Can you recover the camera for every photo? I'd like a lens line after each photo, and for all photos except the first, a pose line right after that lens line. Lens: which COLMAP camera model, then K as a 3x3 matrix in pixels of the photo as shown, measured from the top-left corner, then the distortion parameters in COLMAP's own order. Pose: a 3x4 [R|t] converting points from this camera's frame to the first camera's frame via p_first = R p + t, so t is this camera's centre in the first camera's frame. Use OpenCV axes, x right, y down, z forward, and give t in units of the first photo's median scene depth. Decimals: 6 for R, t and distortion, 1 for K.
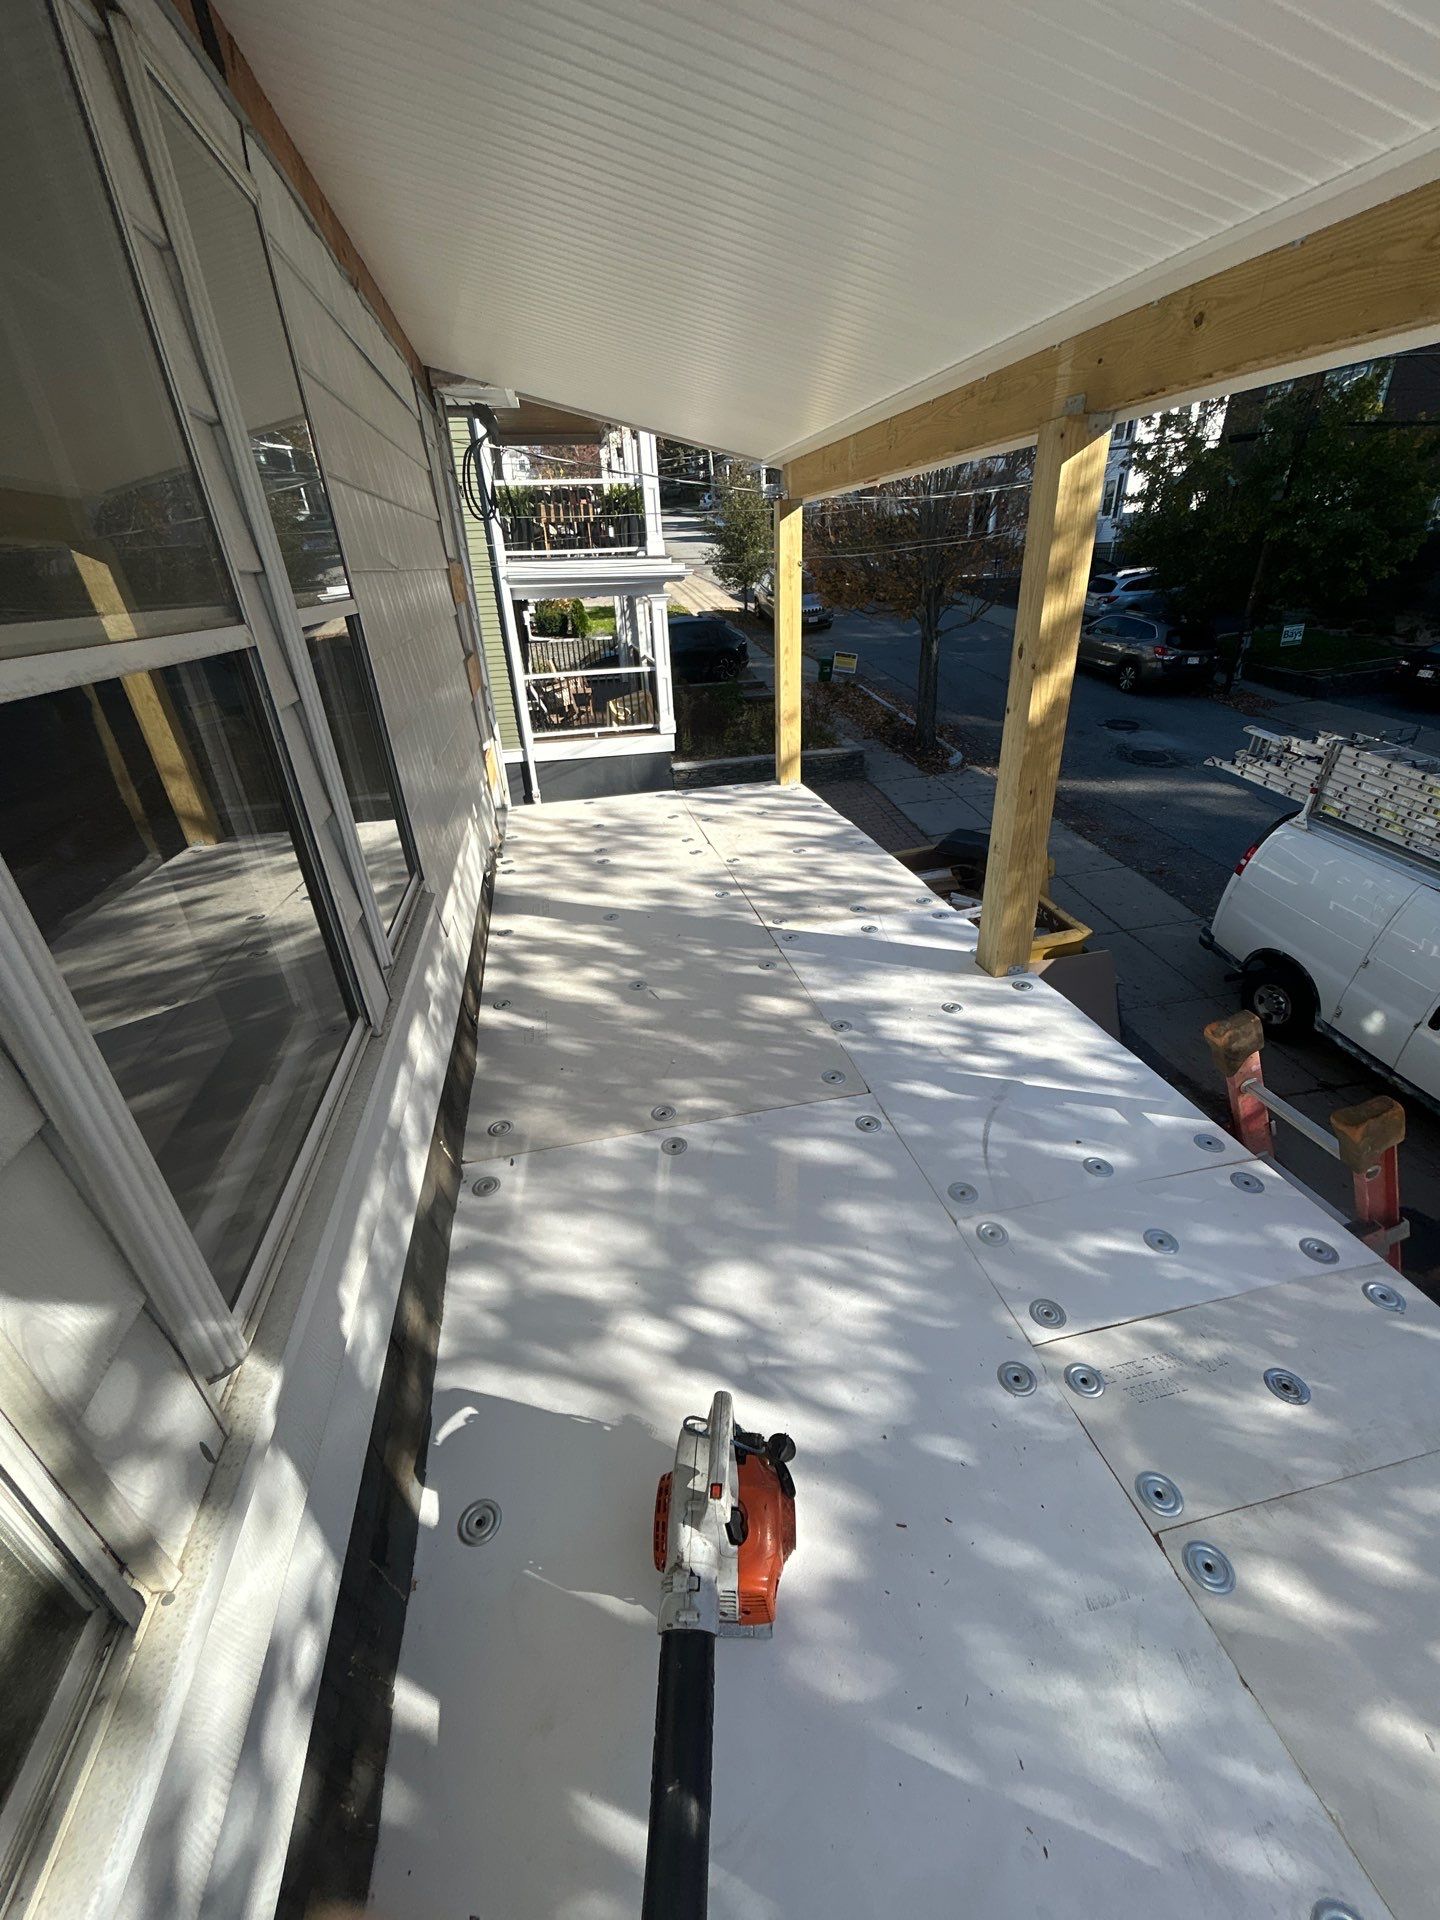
lens RADIAL K [[767.0, 0, 732.9], [0, 767.0, 965.5], [0, 0, 1]] dist [-0.005144, 0.000676]
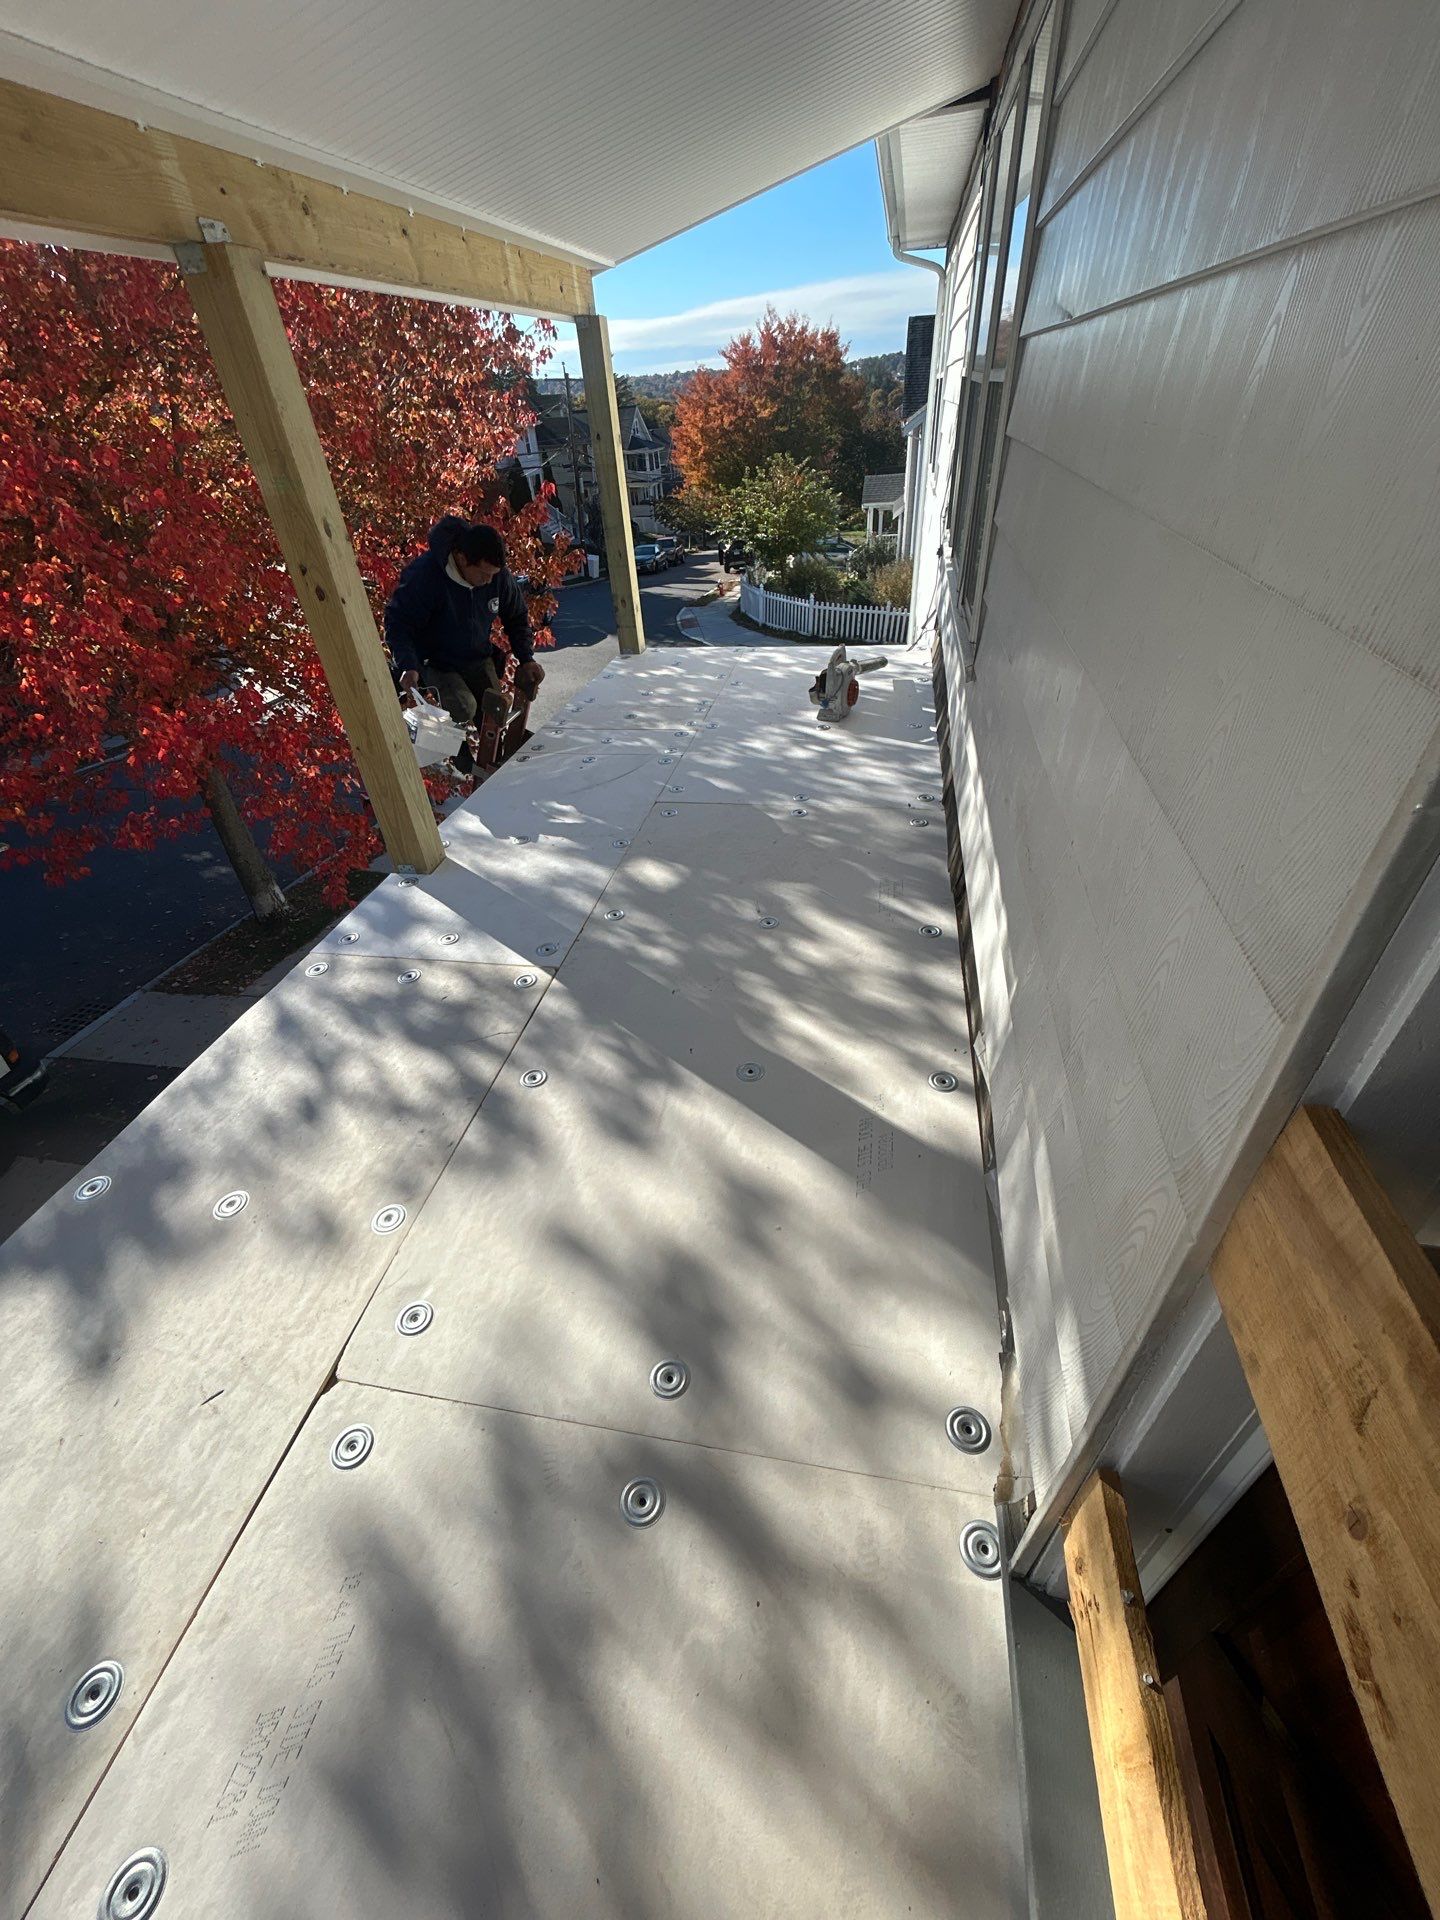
lens RADIAL K [[767.0, 0, 711.2], [0, 767.0, 948.4], [0, 0, 1]] dist [-0.005144, 0.000676]
pose [[-0.905896, -0.163424, 0.390699, -0.289197], [0.281365, 0.457258, 0.843652, -0.496672], [-0.316523, 0.874190, -0.368246, 0.981229]]
